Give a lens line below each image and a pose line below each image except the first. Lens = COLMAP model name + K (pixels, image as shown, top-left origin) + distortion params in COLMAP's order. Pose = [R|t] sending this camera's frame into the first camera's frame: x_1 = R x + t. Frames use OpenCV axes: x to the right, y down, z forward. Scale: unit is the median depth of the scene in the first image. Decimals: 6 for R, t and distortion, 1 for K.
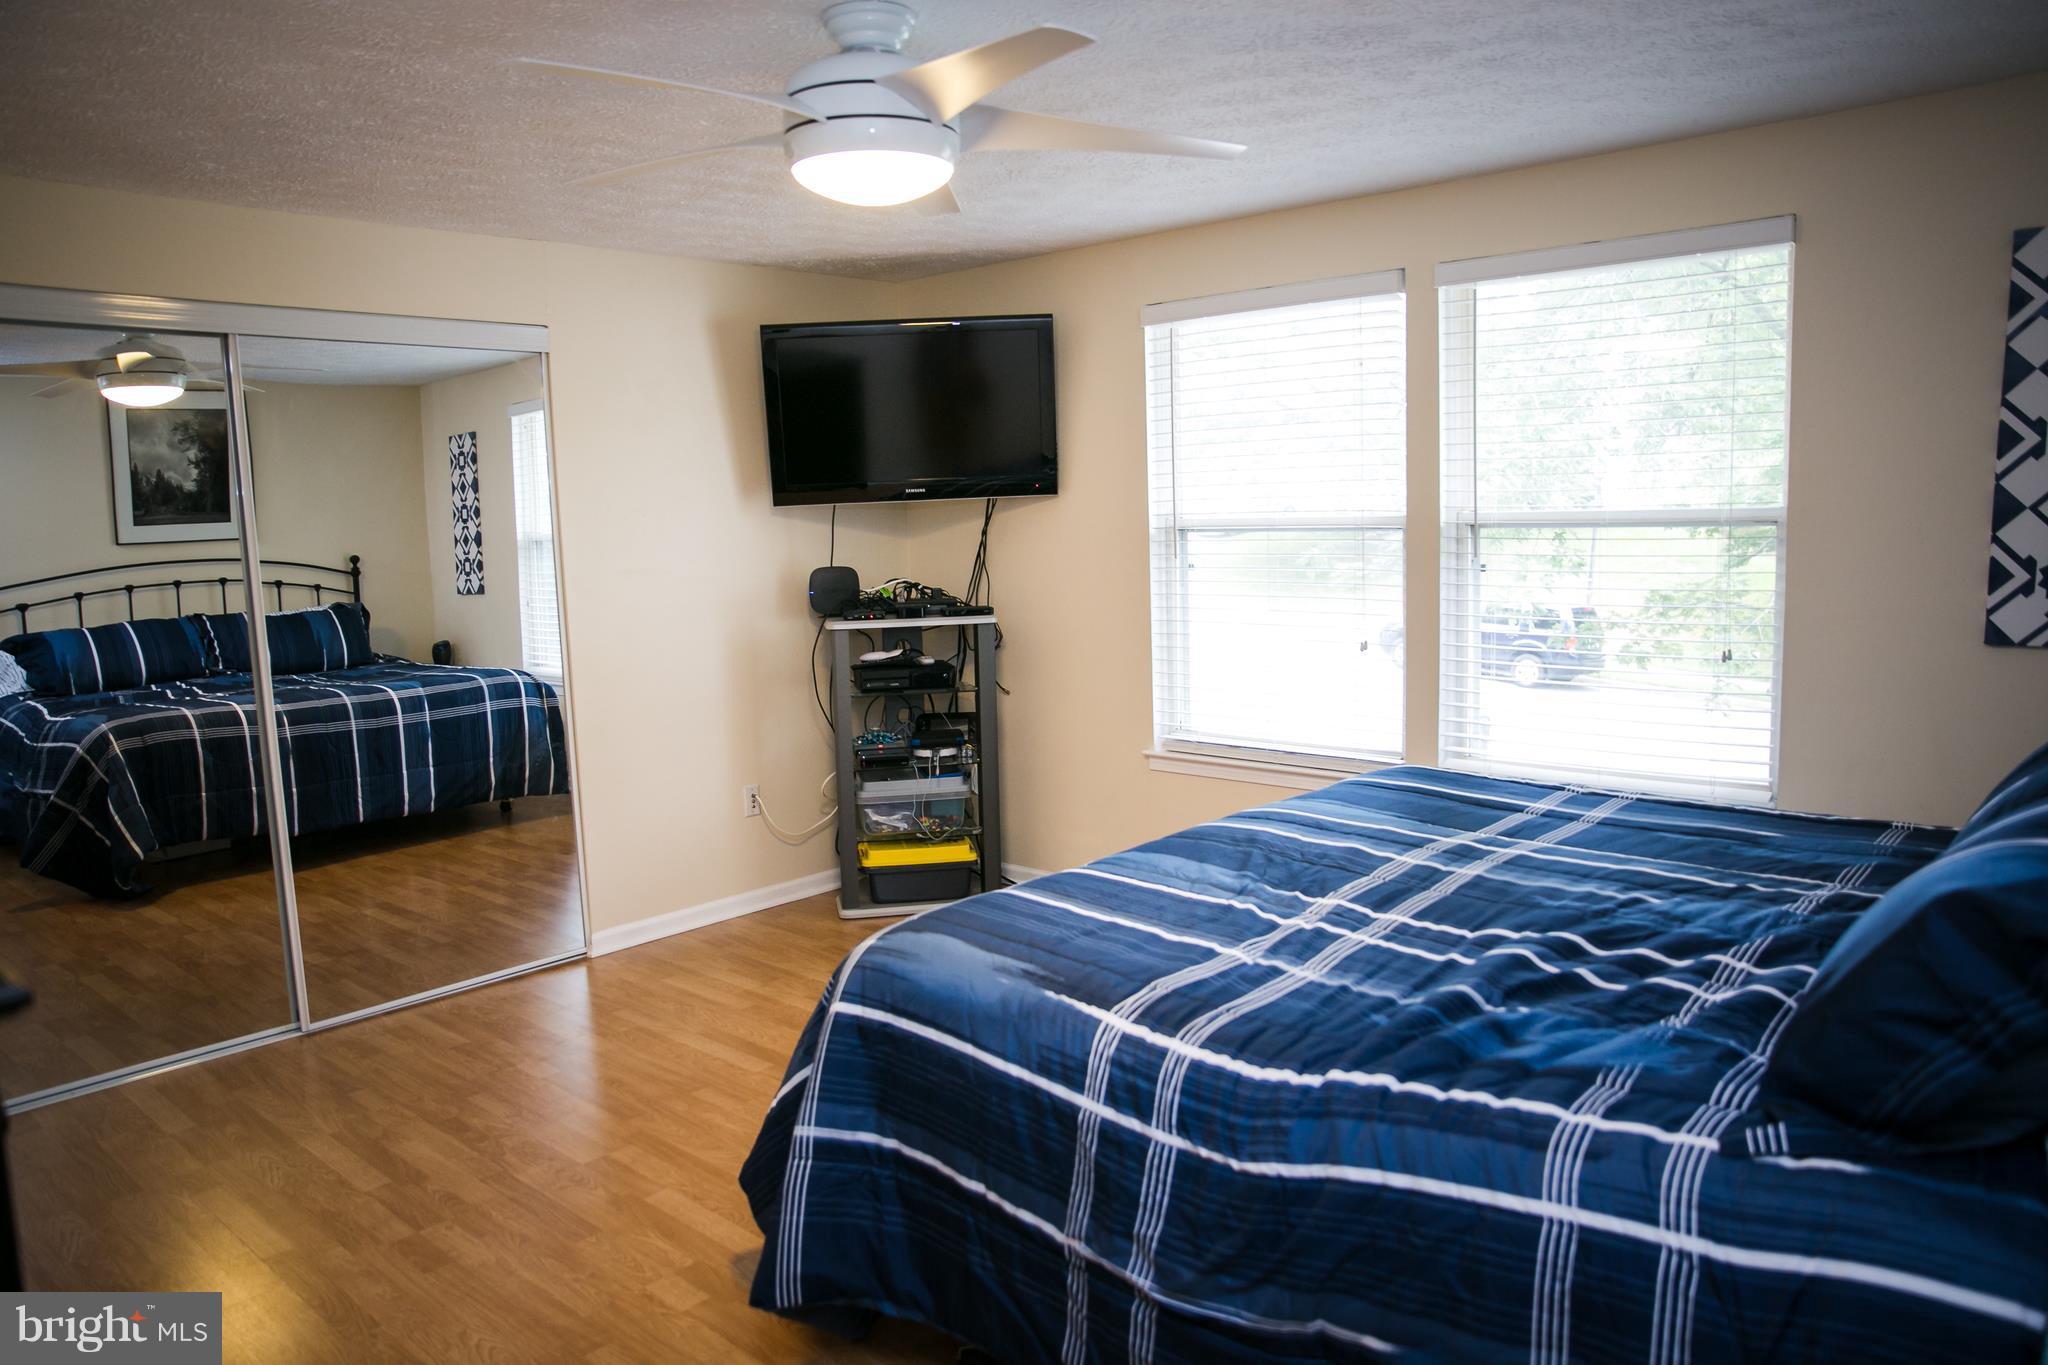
lens RADIAL K [[1408.4, 0, 1024.0], [0, 1408.4, 682.5], [0, 0, 1]] dist [-0.101788, 0.082225]
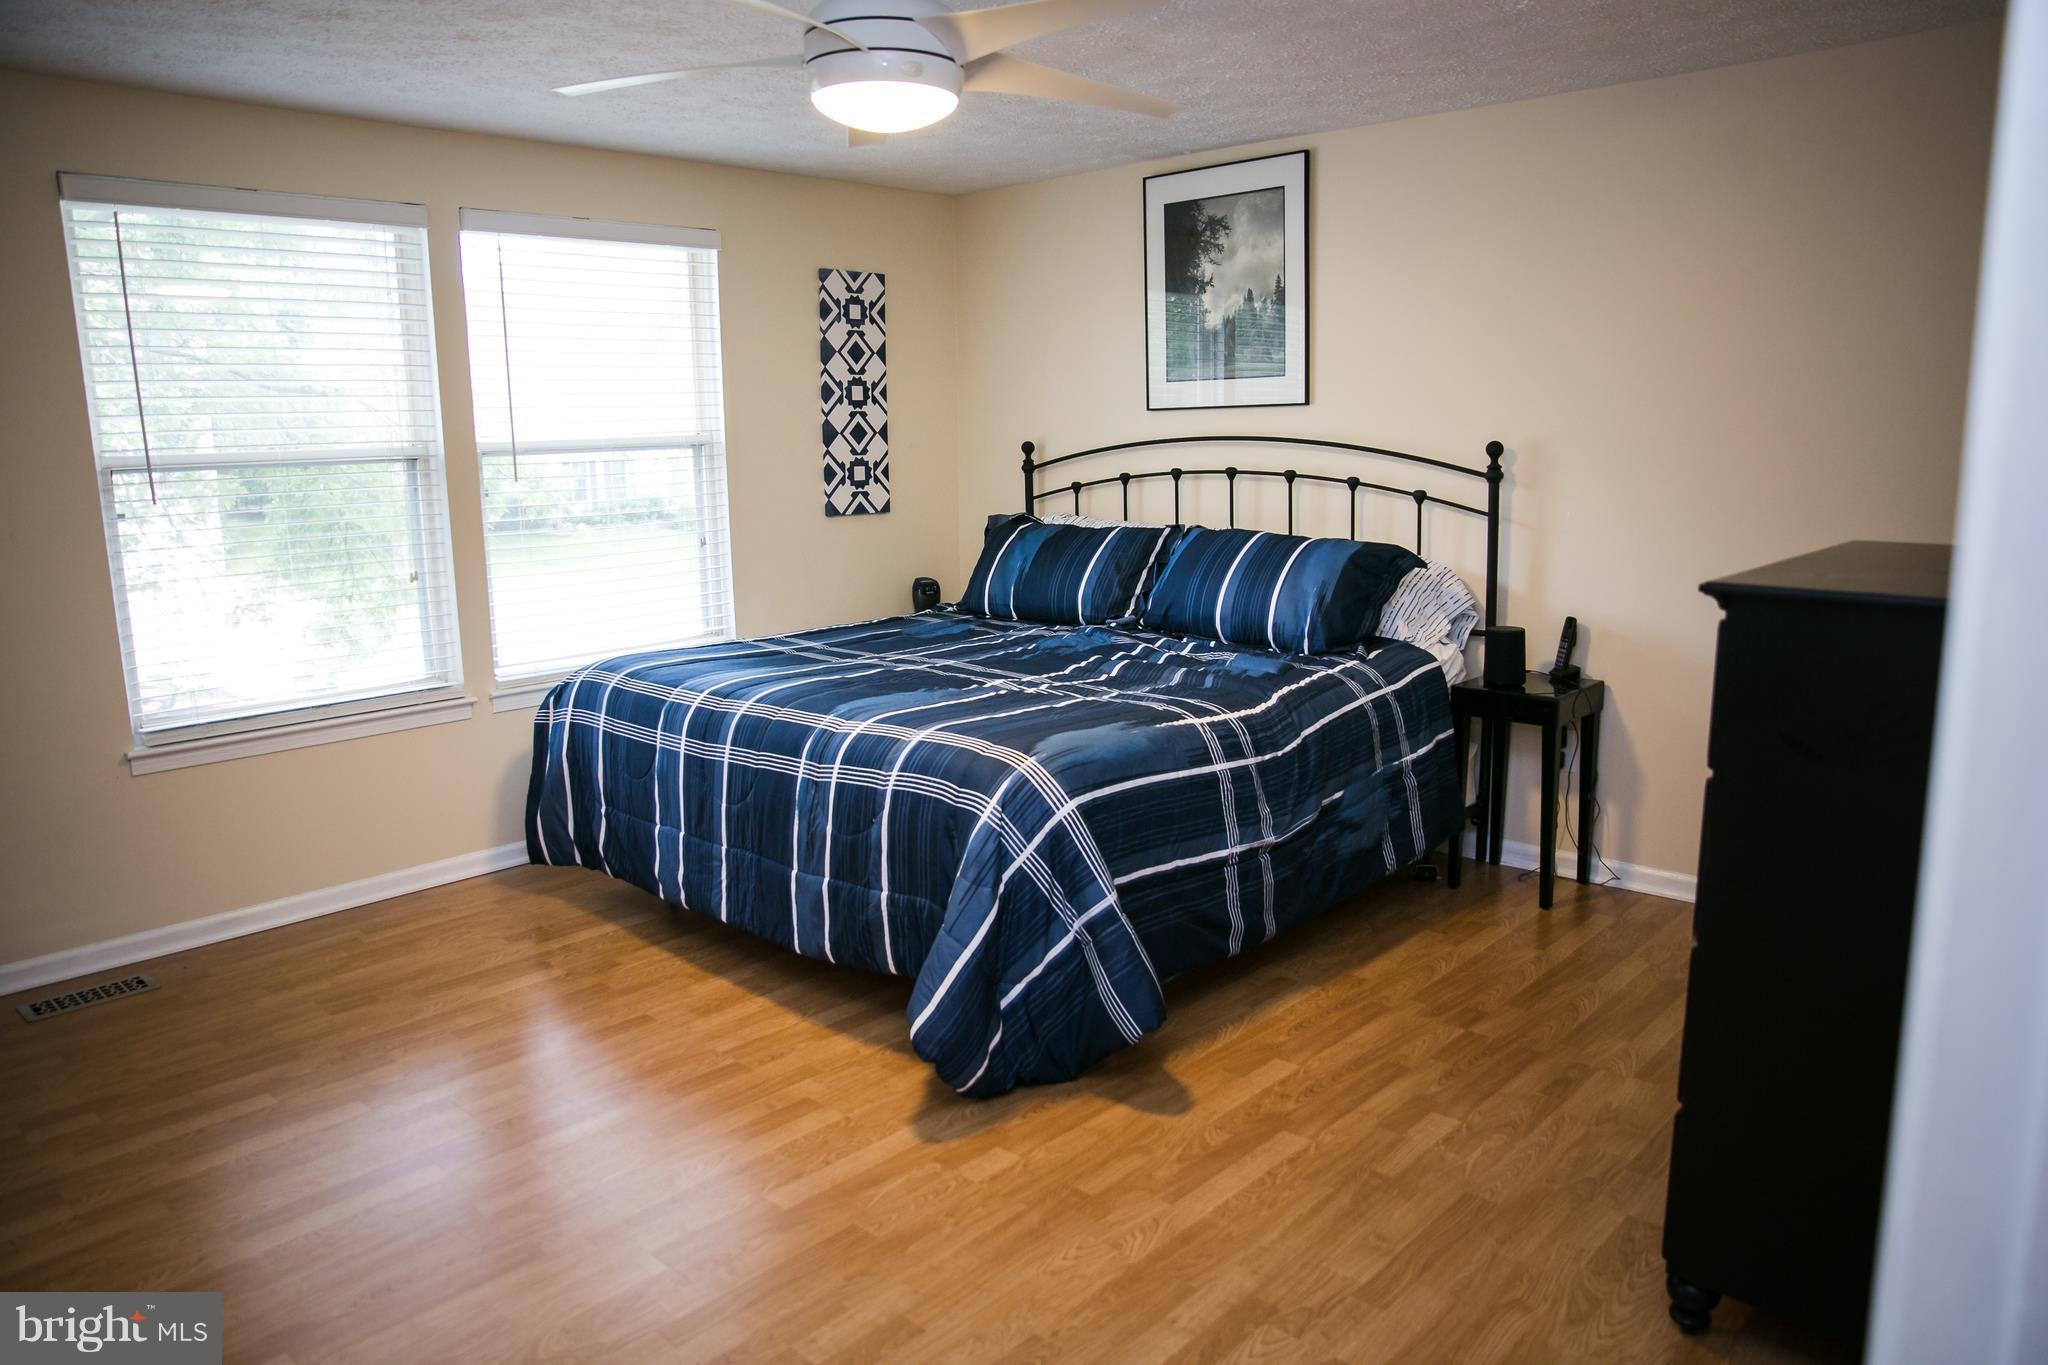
lens RADIAL K [[1408.4, 0, 1024.0], [0, 1408.4, 682.5], [0, 0, 1]] dist [-0.101788, 0.082225]
pose [[0.016087, -0.153719, 0.987984, -0.900182], [0.142267, 0.978410, 0.149913, -0.046197], [-0.989698, 0.138145, 0.037609, 0.649250]]
